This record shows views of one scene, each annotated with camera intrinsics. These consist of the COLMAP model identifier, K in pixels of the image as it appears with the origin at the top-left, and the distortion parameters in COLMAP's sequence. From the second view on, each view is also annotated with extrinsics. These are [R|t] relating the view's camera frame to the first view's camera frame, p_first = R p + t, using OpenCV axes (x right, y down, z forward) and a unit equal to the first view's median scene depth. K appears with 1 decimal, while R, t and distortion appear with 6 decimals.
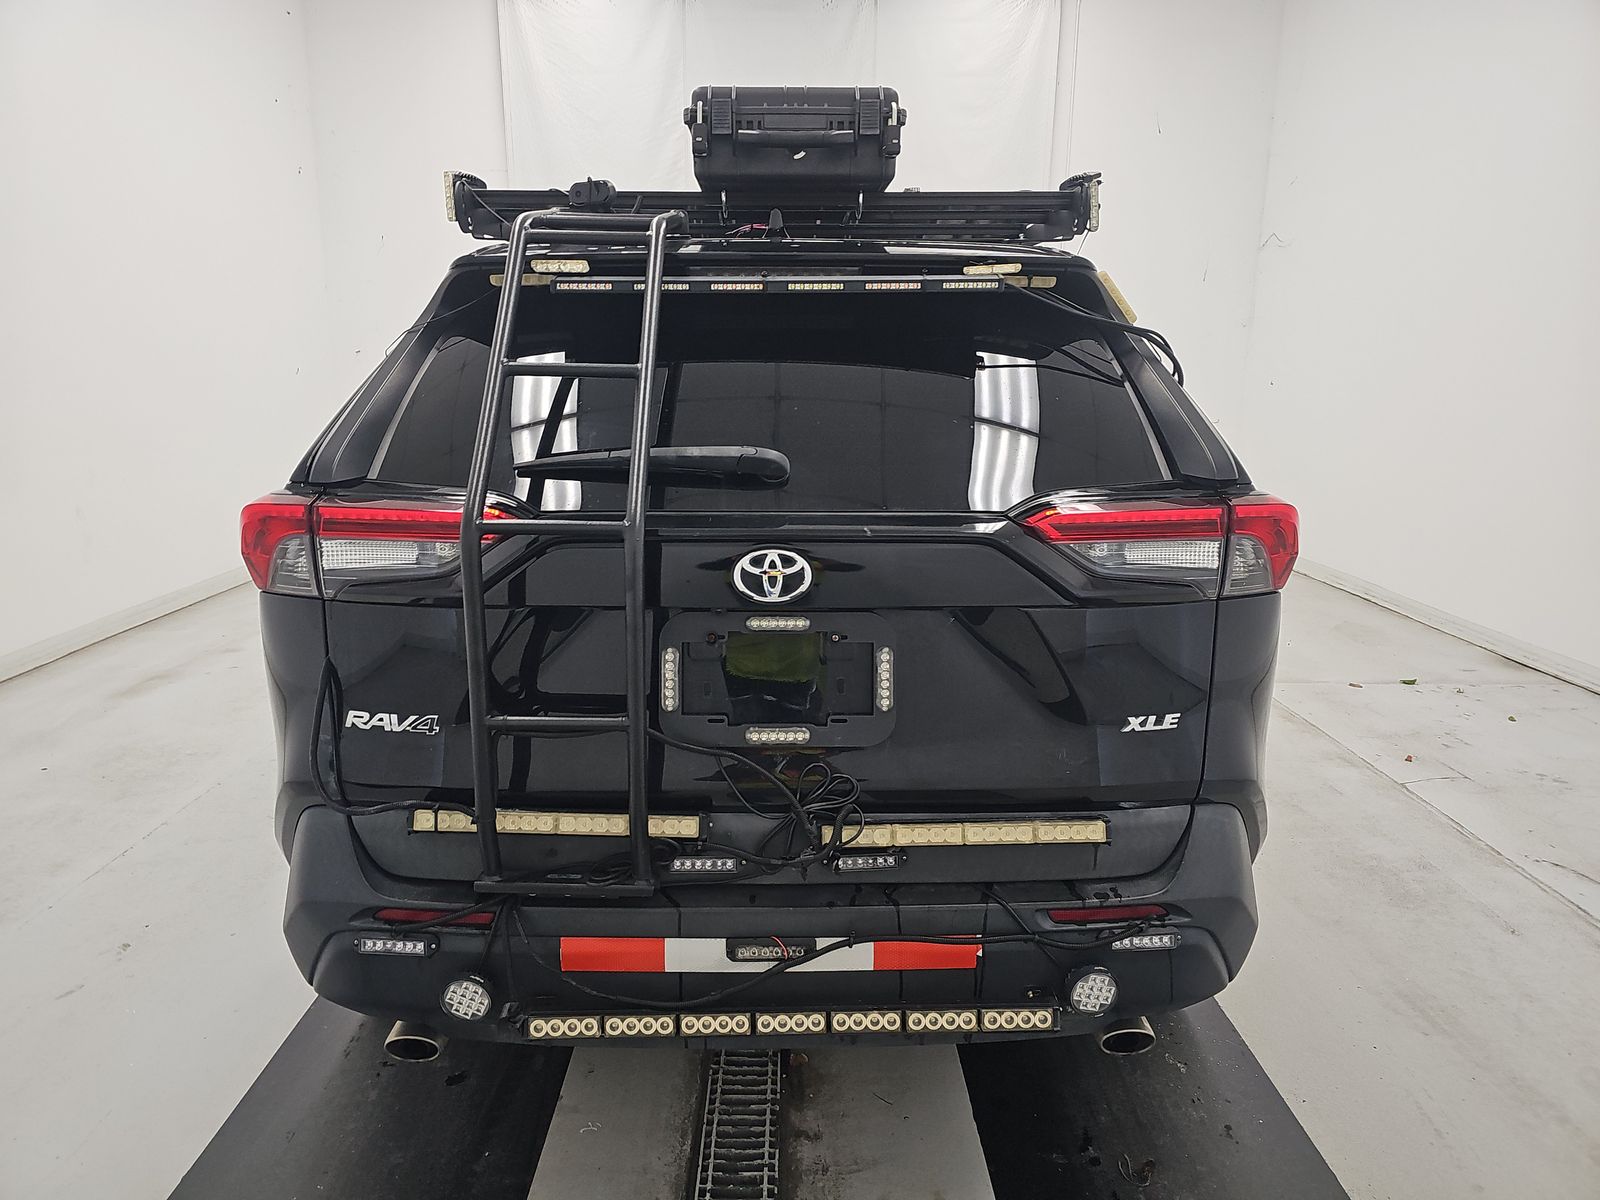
lens RADIAL K [[1056.4, 0, 792.1], [0, 1056.4, 597.7], [0, 0, 1]] dist [0.068261, -0.088591]
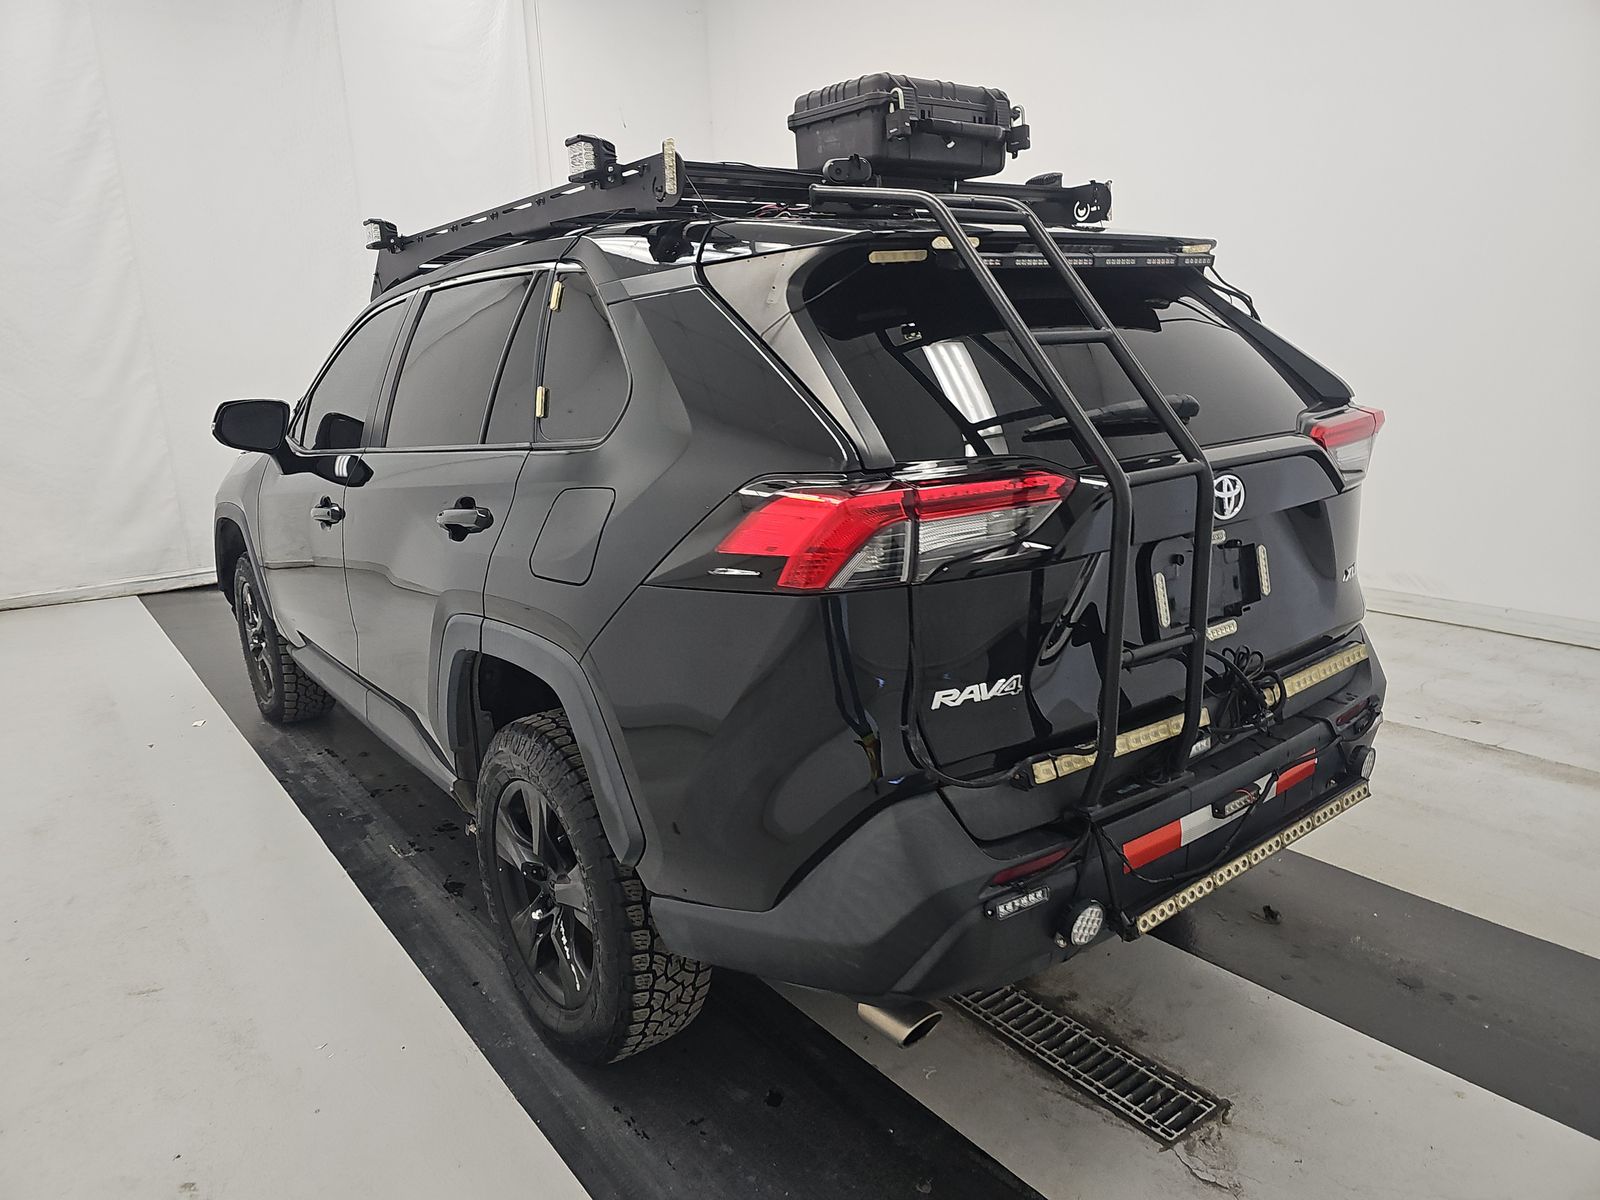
lens RADIAL K [[1062.5, 0, 798.8], [0, 1062.5, 583.7], [0, 0, 1]] dist [0.062539, -0.091888]
pose [[0.798820, -0.170776, 0.576821, -1.084246], [0.168086, 0.984031, 0.058561, -0.073743], [-0.577611, 0.050176, 0.814769, 0.265225]]
